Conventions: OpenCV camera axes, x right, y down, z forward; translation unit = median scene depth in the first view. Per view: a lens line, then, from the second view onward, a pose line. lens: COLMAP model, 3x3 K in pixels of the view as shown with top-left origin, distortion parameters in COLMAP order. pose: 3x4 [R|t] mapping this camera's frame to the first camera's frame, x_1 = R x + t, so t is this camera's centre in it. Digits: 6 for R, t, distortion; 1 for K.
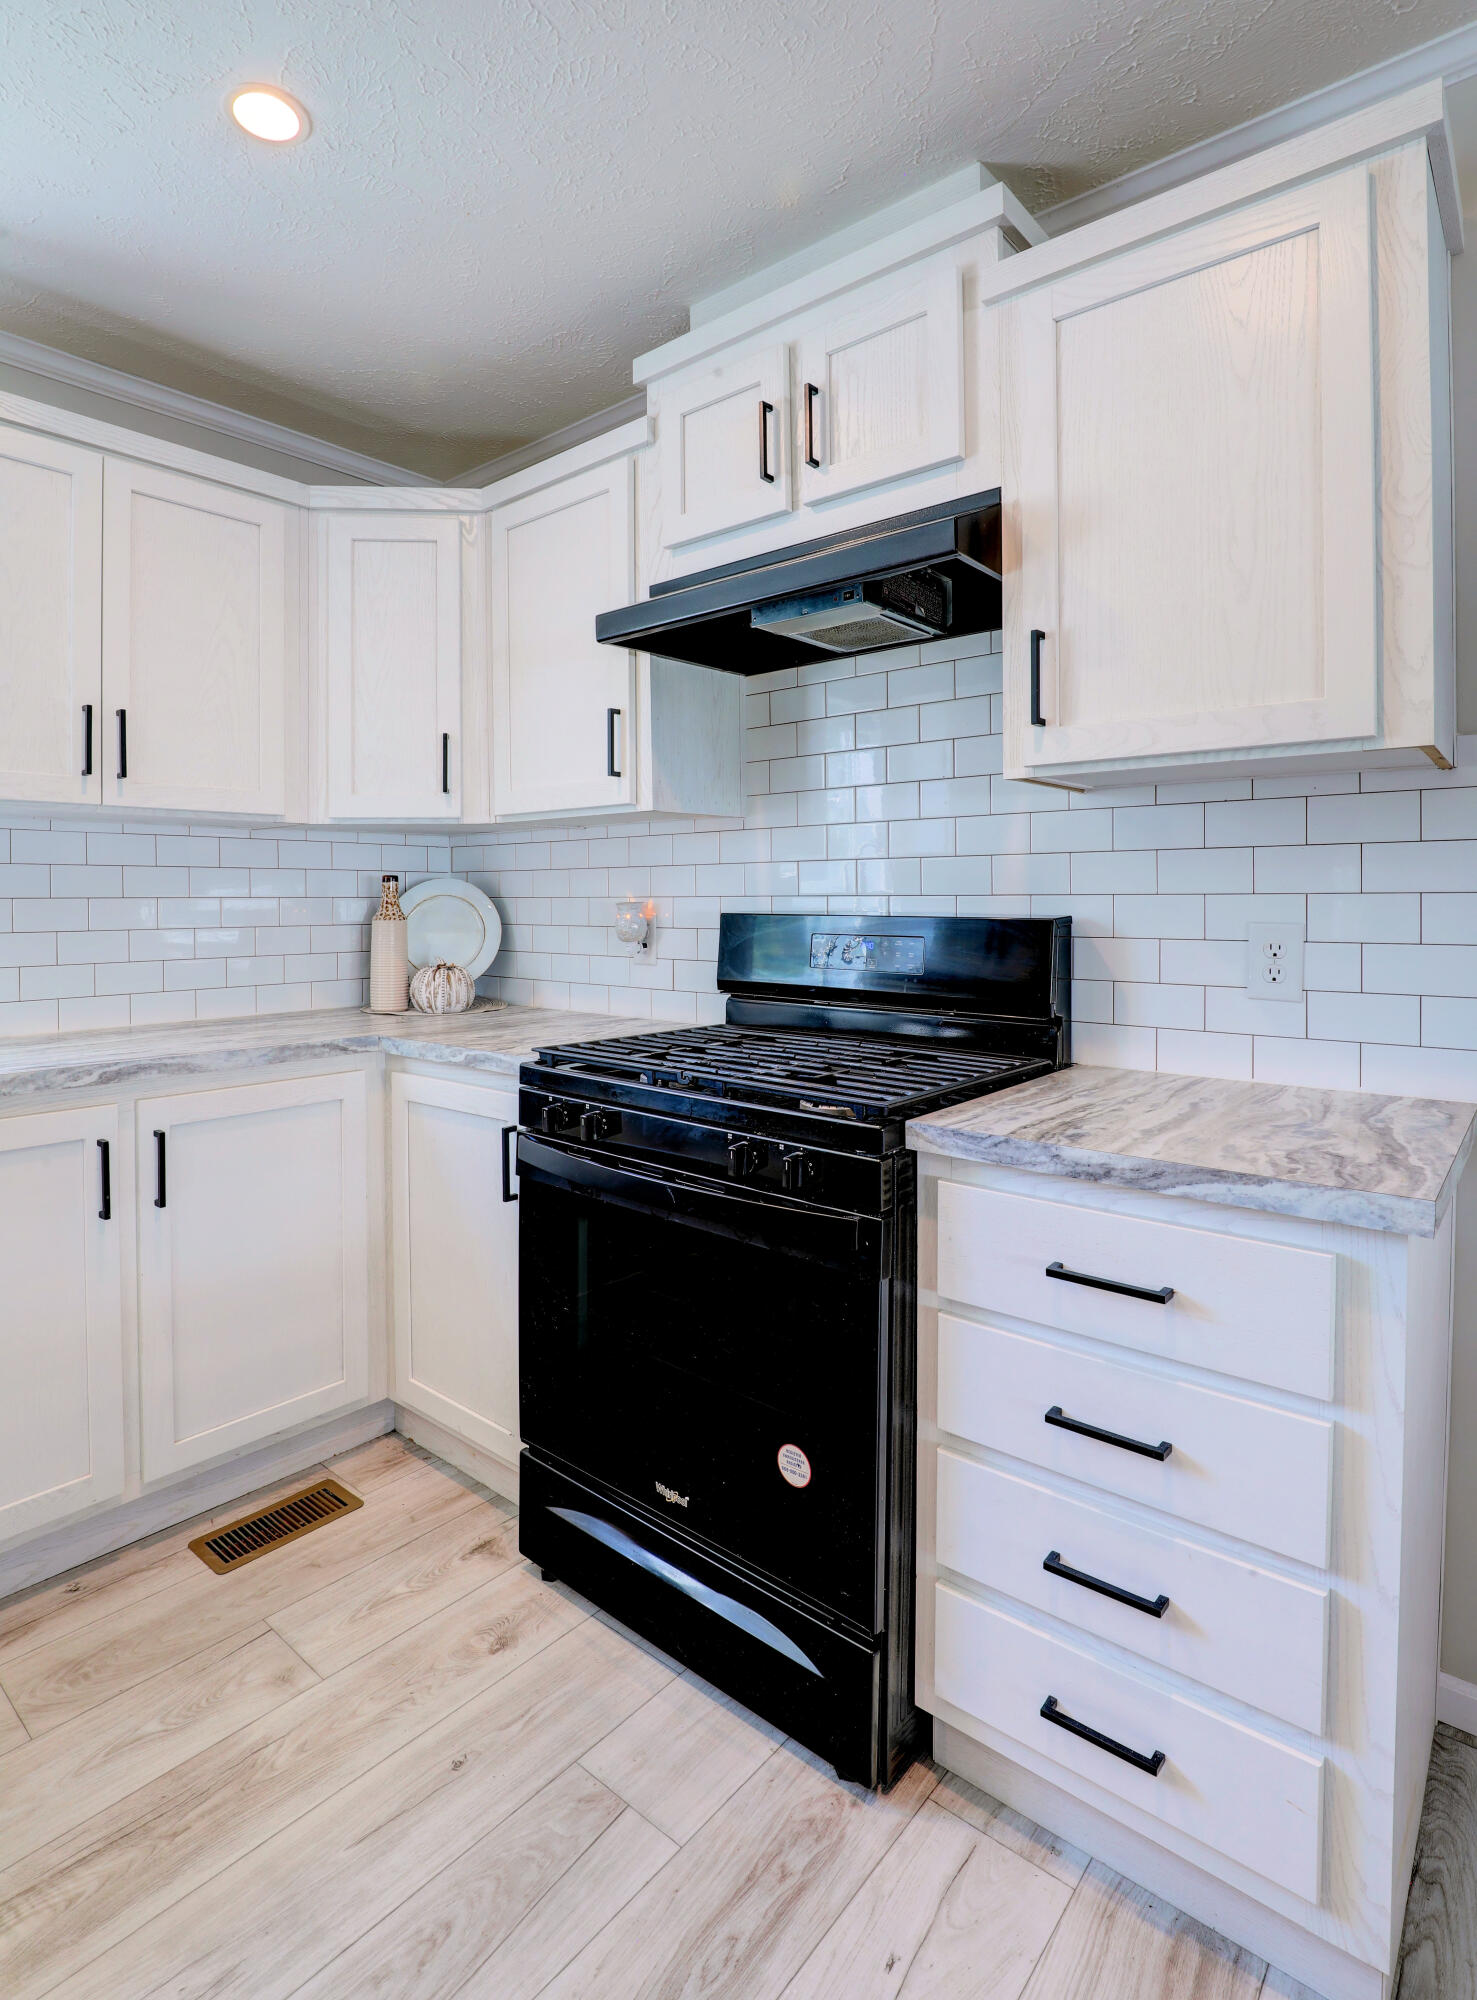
lens RADIAL K [[1018.2, 0, 724.3], [0, 1018.2, 909.6], [0, 0, 1]] dist [-0.040100, 0.008775]
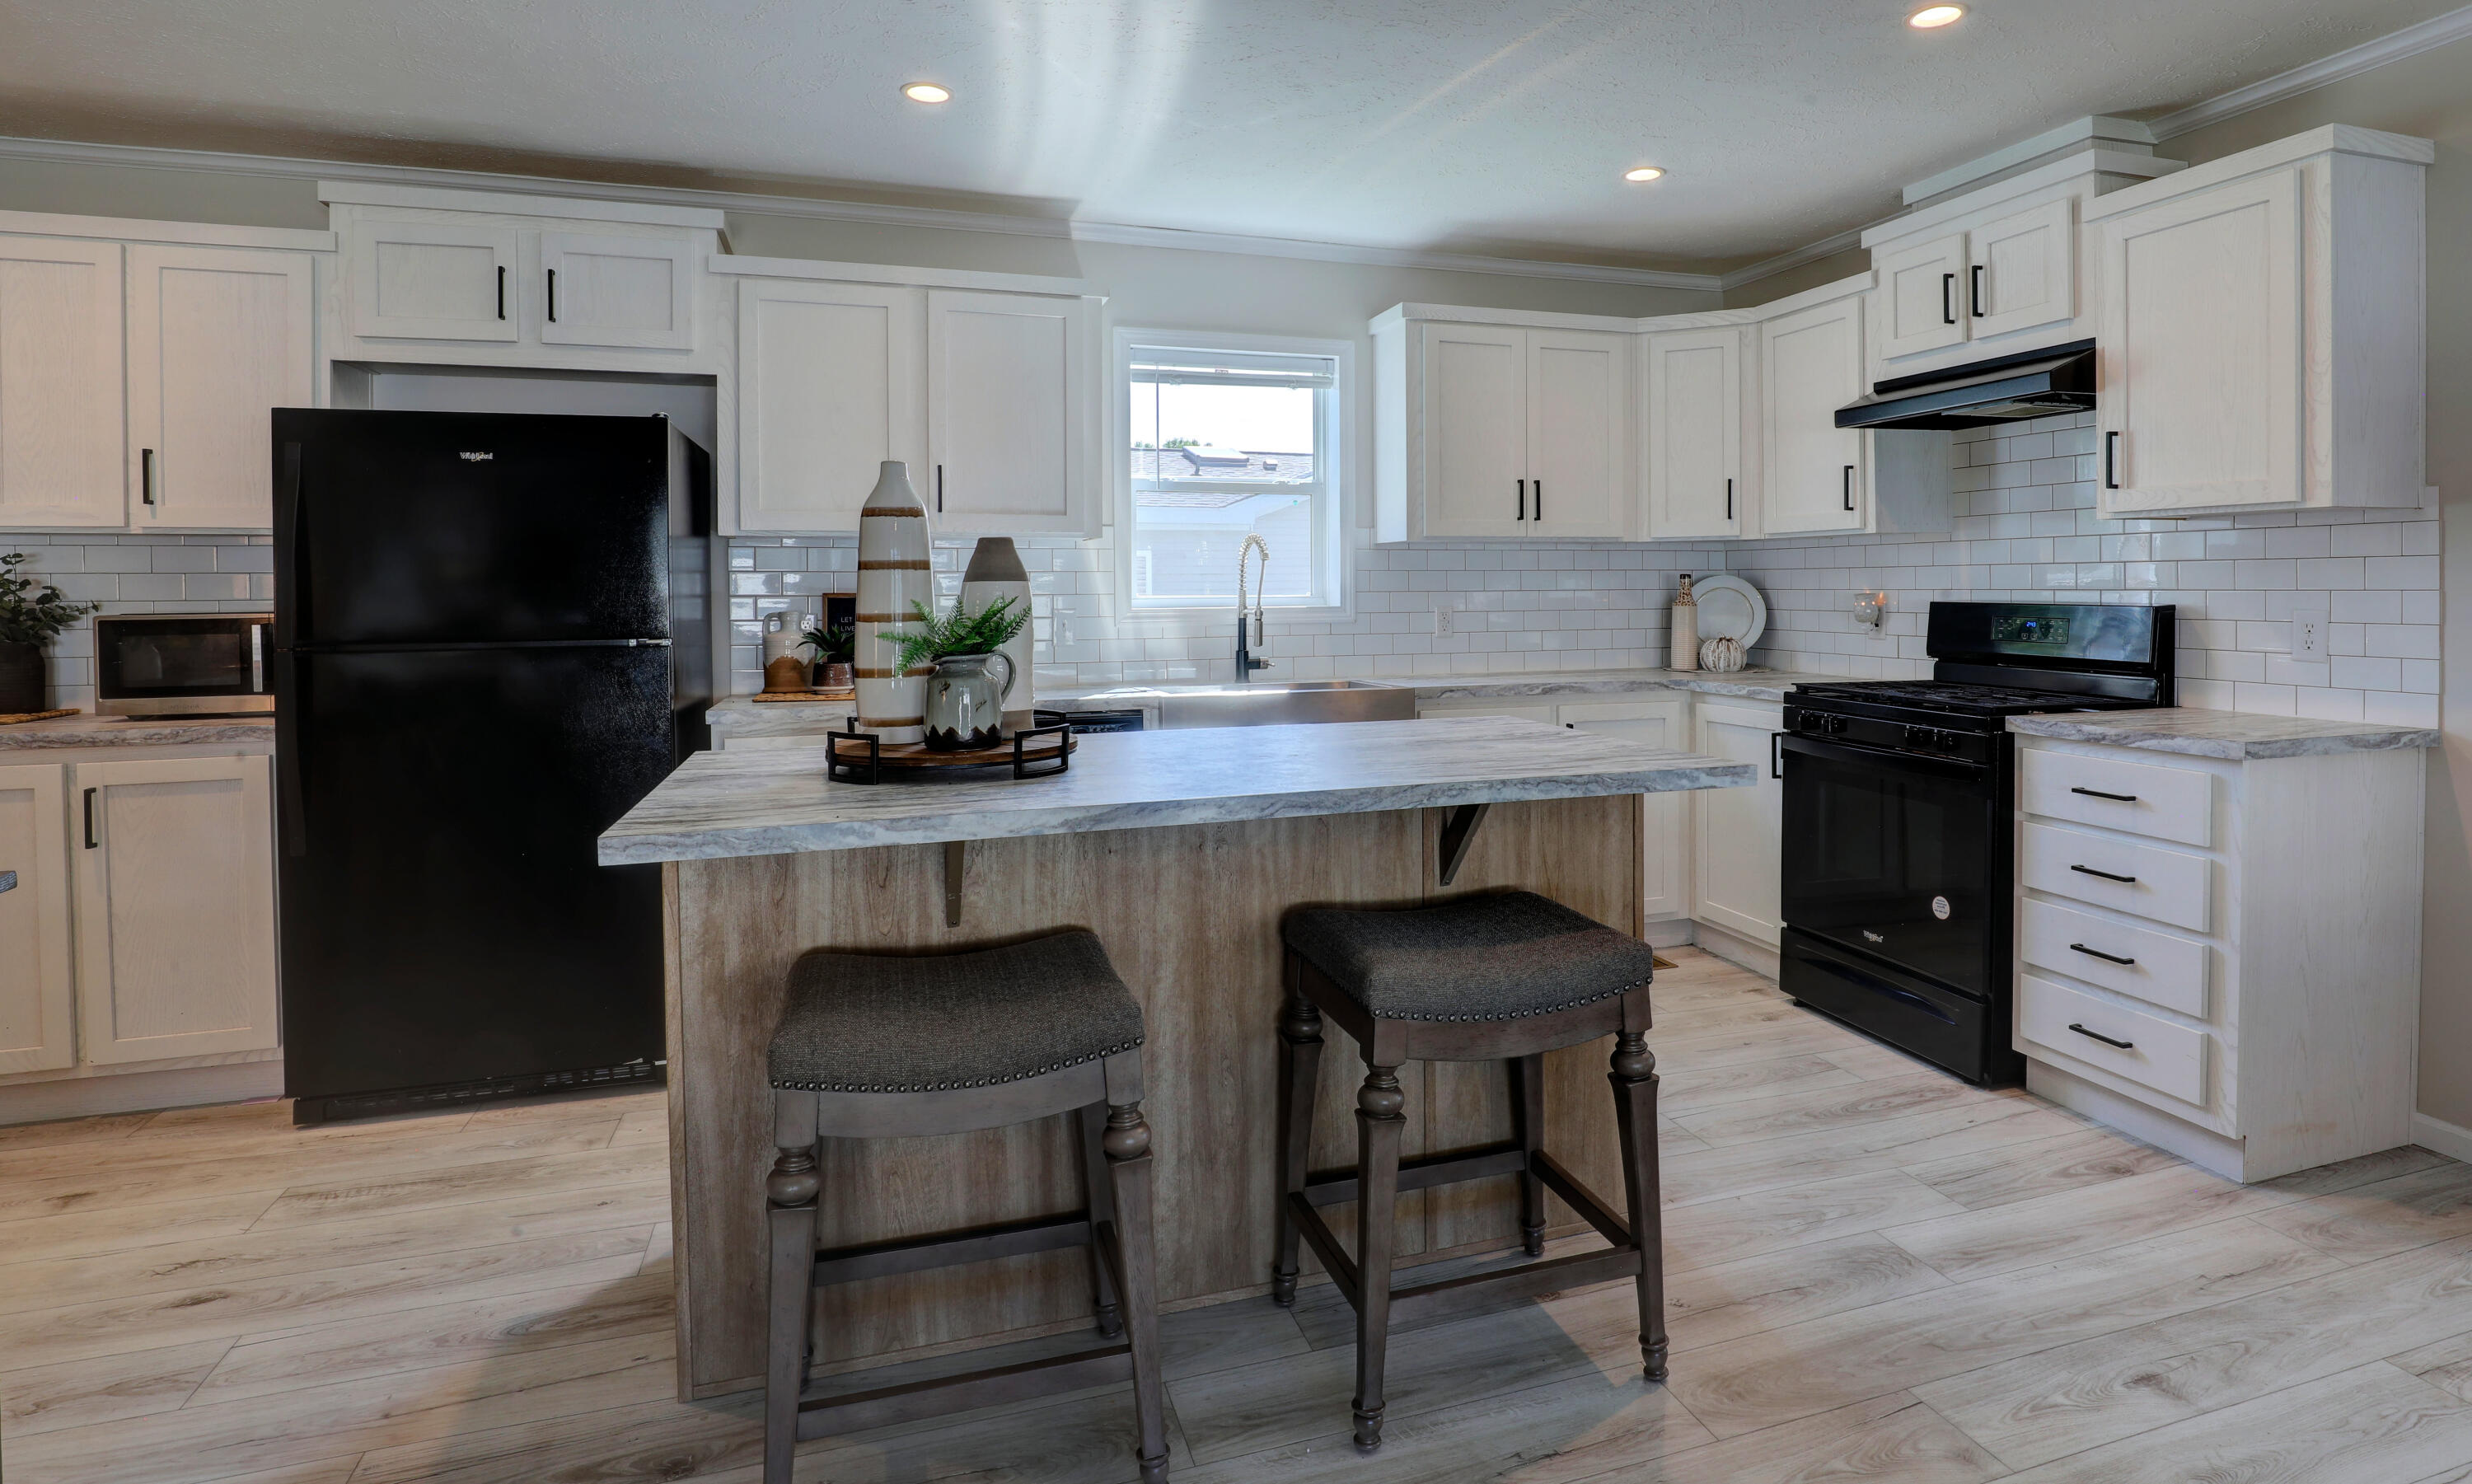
lens RADIAL K [[1302.7, 0, 1316.9], [0, 1302.7, 610.0], [0, 0, 1]] dist [-0.022813, -0.000734]
pose [[0.862342, 0.006372, -0.506285, 0.206891], [-0.000511, 0.999931, 0.011715, -0.006752], [0.506325, -0.009844, 0.862286, -1.174200]]
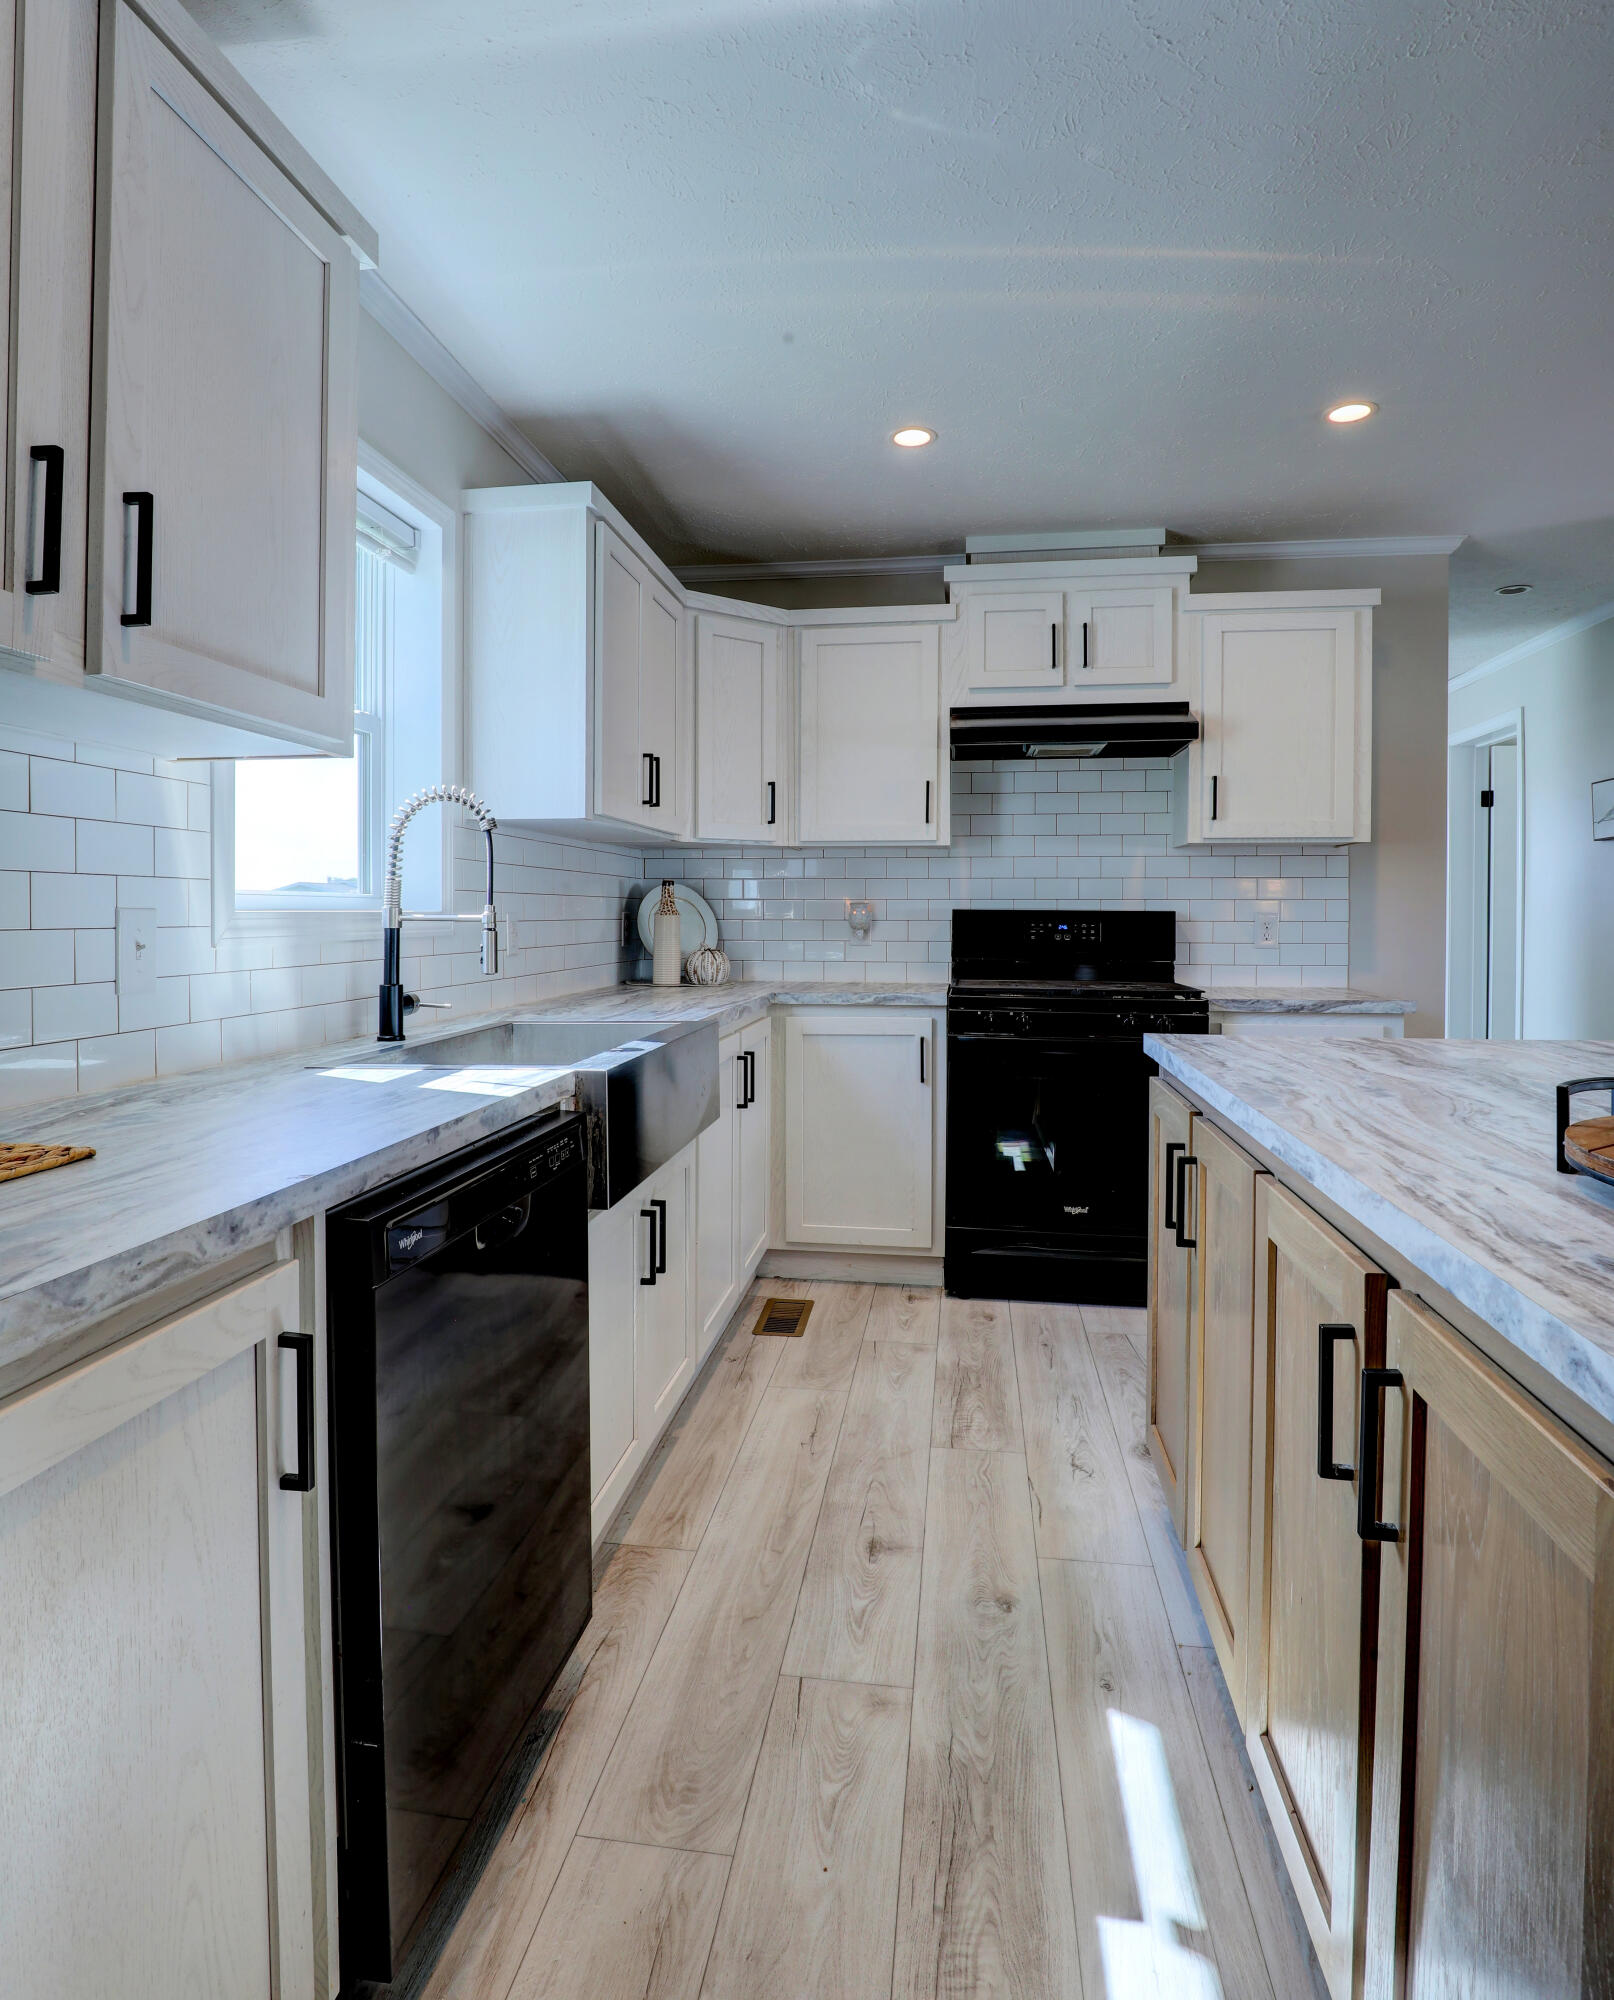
lens RADIAL K [[1112.3, 0, 803.8], [0, 1112.3, 929.8], [0, 0, 1]] dist [-0.031766, 0.002509]
pose [[0.849892, -0.004116, 0.526941, -1.333239], [0.001650, 0.999985, 0.005151, 0.030764], [-0.526955, -0.003509, 0.849886, -0.431096]]
